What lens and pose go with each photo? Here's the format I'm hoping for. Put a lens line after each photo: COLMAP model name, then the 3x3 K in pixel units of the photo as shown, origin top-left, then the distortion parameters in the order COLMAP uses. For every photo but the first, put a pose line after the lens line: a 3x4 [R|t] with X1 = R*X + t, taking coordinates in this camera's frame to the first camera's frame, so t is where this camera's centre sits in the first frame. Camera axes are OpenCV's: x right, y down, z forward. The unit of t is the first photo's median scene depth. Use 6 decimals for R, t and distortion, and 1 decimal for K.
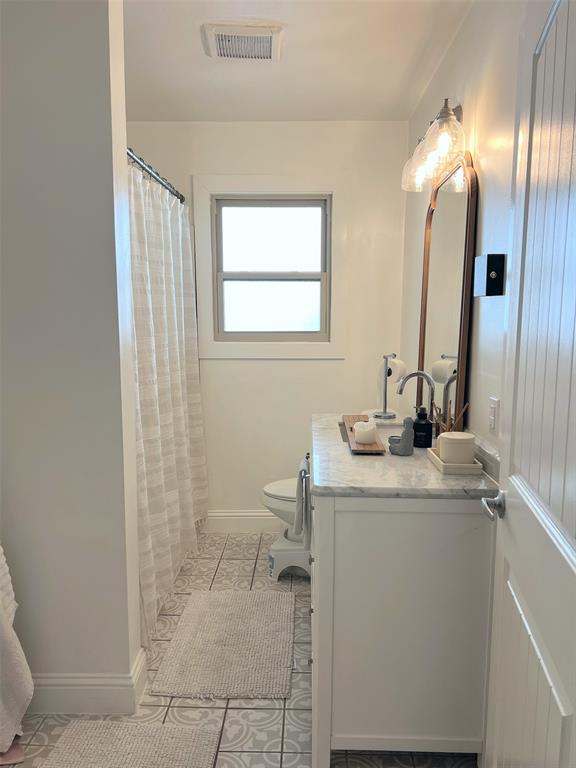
lens RADIAL K [[582.1, 0, 286.8], [0, 582.1, 381.2], [0, 0, 1]] dist [0.067262, -0.058275]
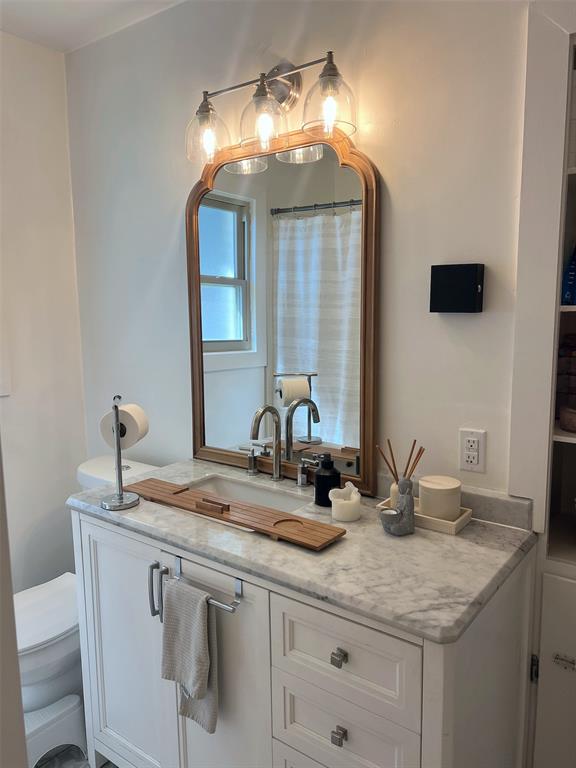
lens RADIAL K [[582.1, 0, 286.8], [0, 582.1, 381.2], [0, 0, 1]] dist [0.067262, -0.058275]
pose [[0.575265, -0.130715, 0.807455, -0.496678], [0.119733, 0.989972, 0.074959, -0.141446], [-0.809157, 0.053557, 0.585147, 0.717715]]
